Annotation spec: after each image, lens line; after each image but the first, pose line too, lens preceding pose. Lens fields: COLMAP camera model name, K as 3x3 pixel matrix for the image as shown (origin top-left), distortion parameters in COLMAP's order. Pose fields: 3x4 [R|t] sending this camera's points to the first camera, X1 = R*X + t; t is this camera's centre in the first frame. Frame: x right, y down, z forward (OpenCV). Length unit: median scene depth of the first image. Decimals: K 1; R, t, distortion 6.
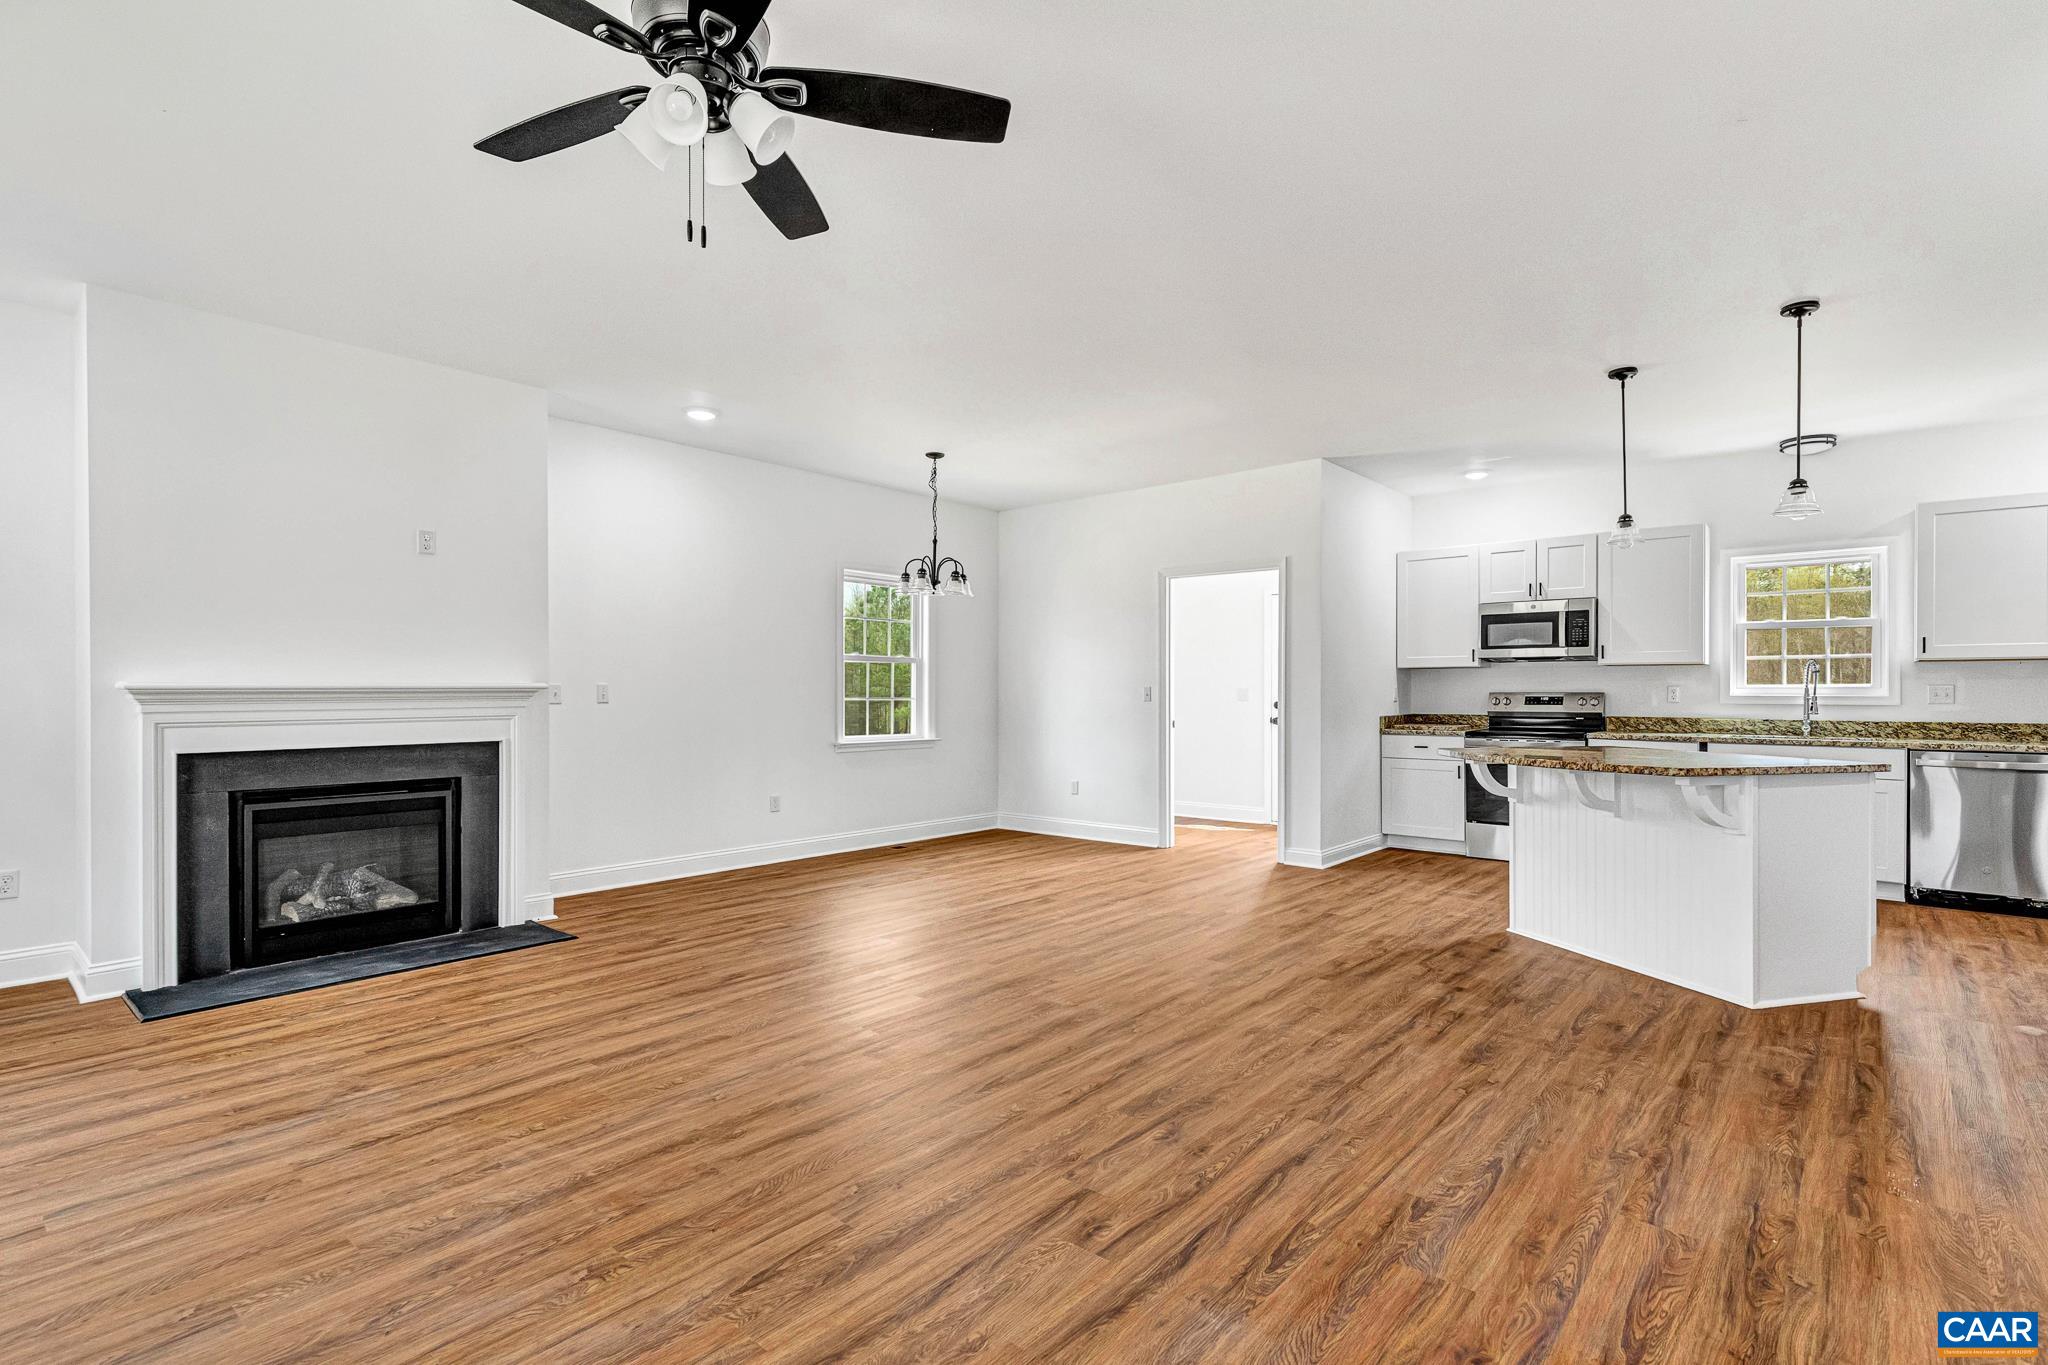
lens RADIAL K [[968.4, 0, 1030.7], [0, 968.4, 696.9], [0, 0, 1]] dist [0.010325, -0.000698]
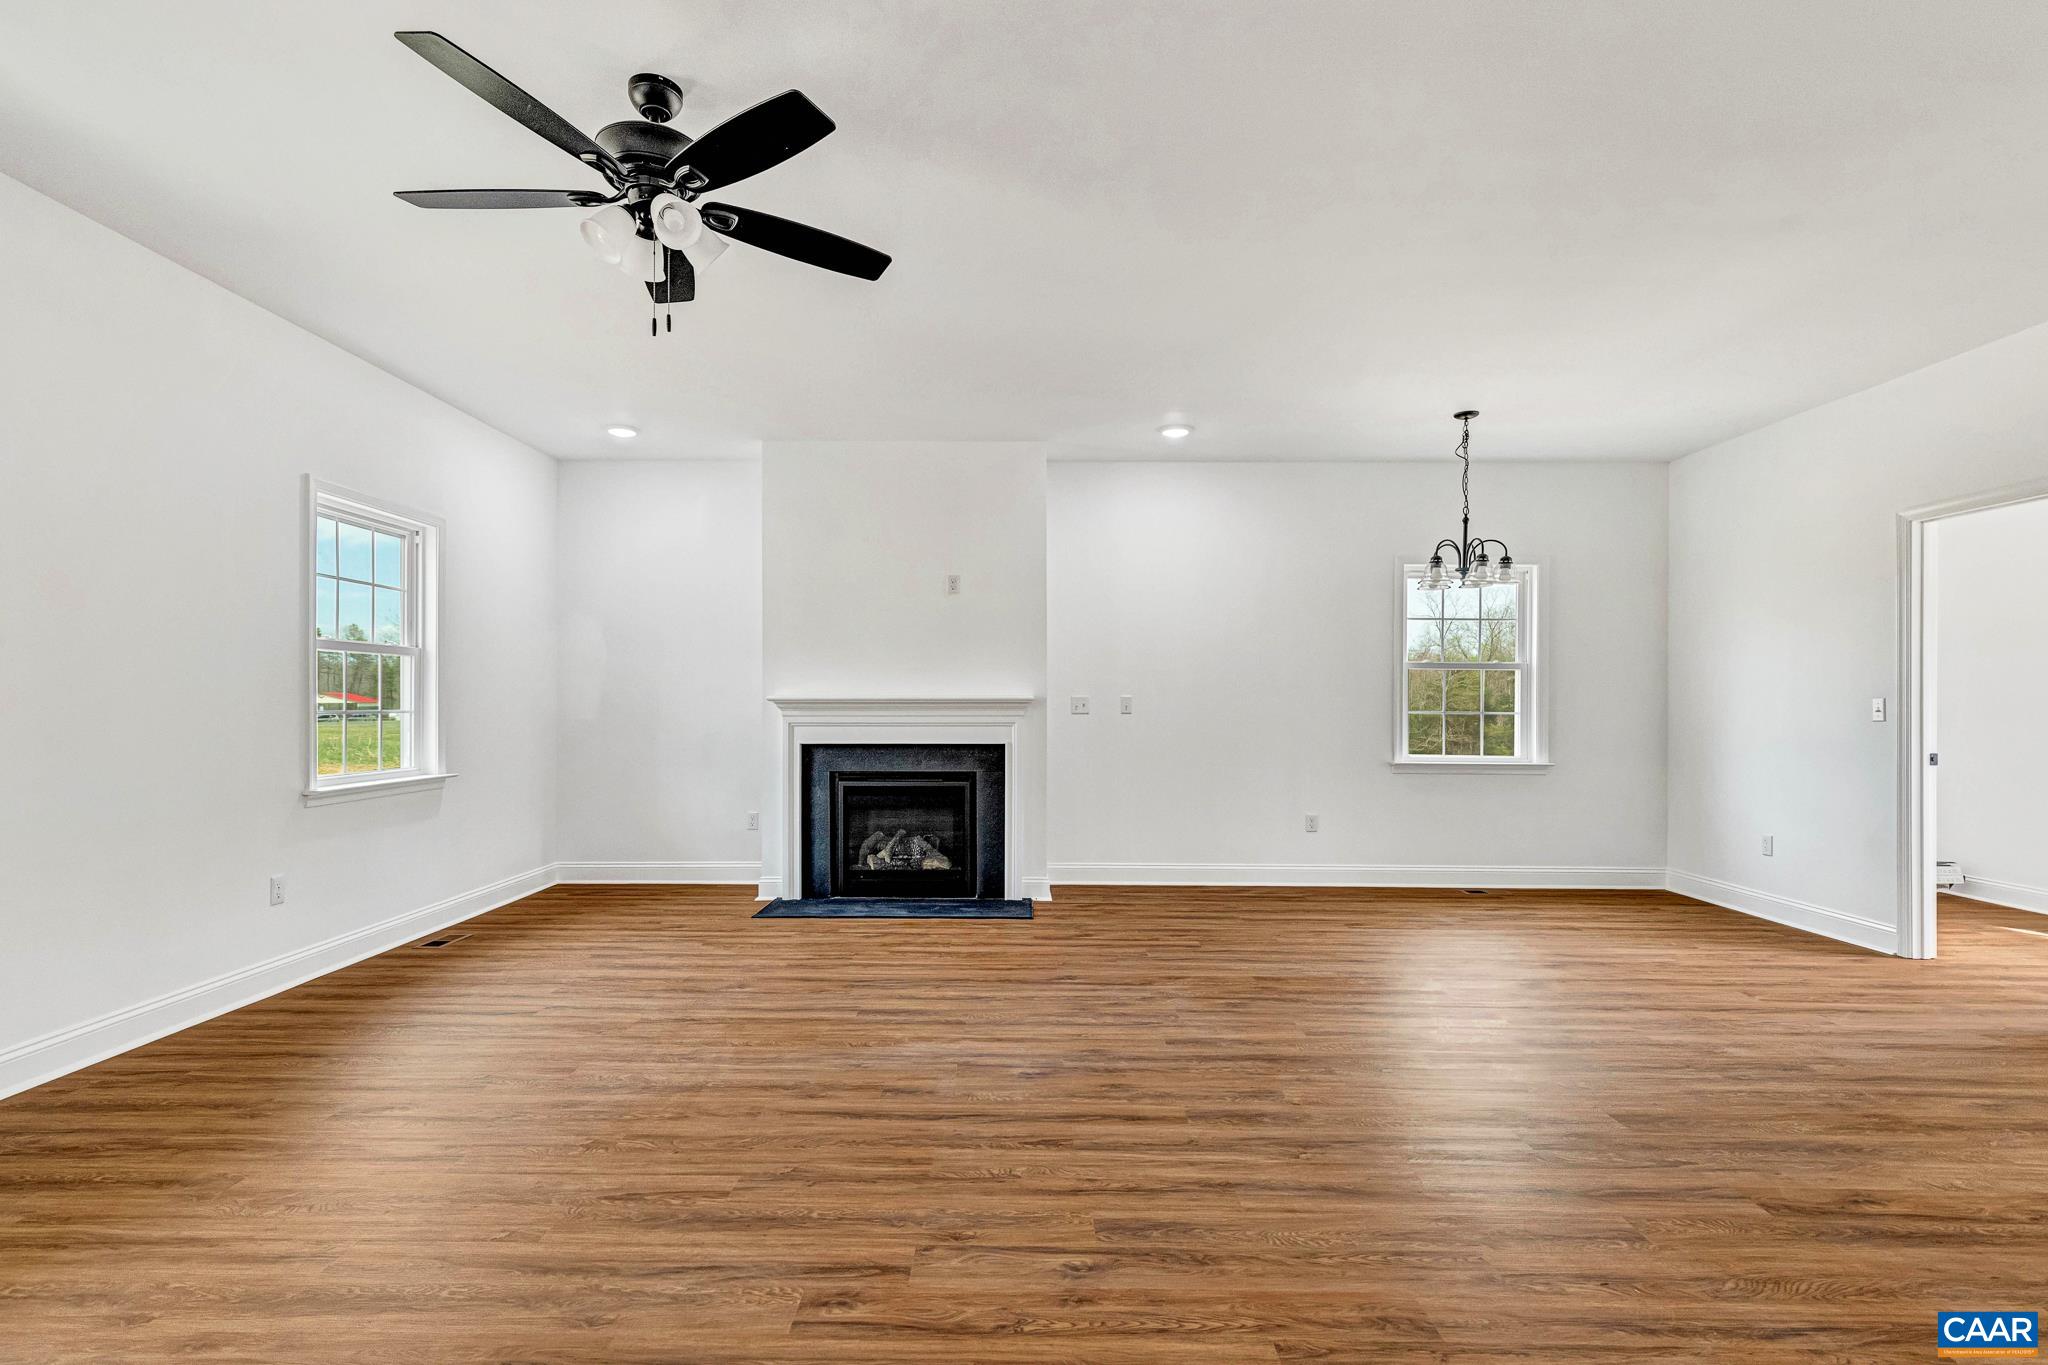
lens RADIAL K [[972.8, 0, 1017.7], [0, 972.8, 705.9], [0, 0, 1]] dist [0.009098, -0.000687]
pose [[0.645997, 0.004784, -0.763325, 0.455381], [-0.007427, 0.999972, -0.000018, -0.001718], [0.763304, 0.005680, 0.646015, 0.287901]]
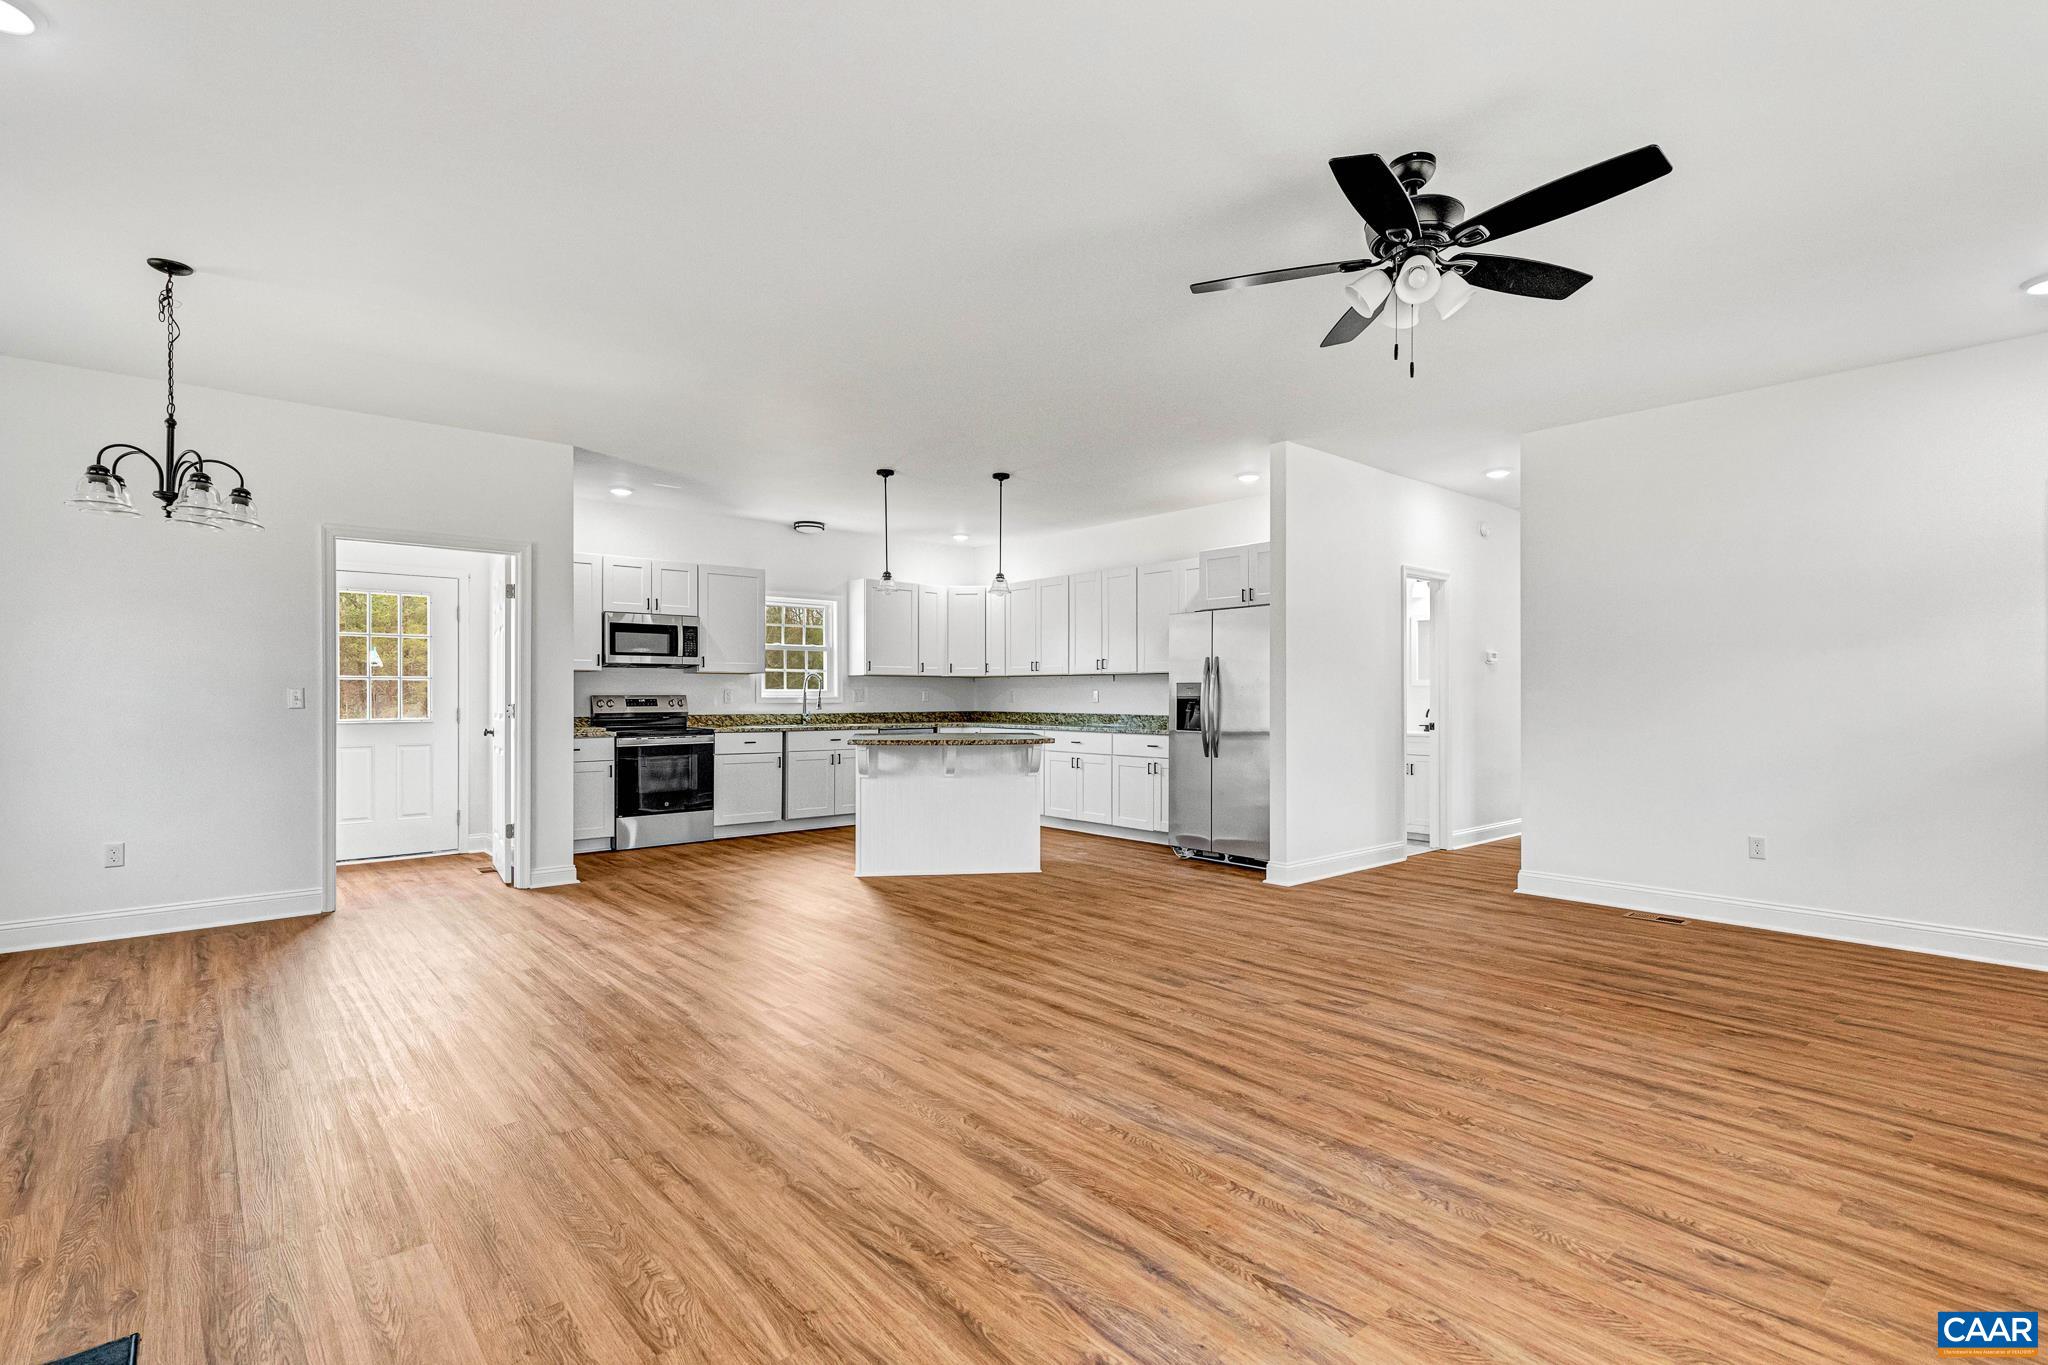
lens RADIAL K [[968.4, 0, 1030.7], [0, 968.4, 696.9], [0, 0, 1]] dist [0.010325, -0.000698]
pose [[0.145996, -0.002063, 0.989283, -0.926017], [0.004149, 0.999990, 0.001473, -0.004091], [-0.989276, 0.003889, 0.146003, 0.687843]]
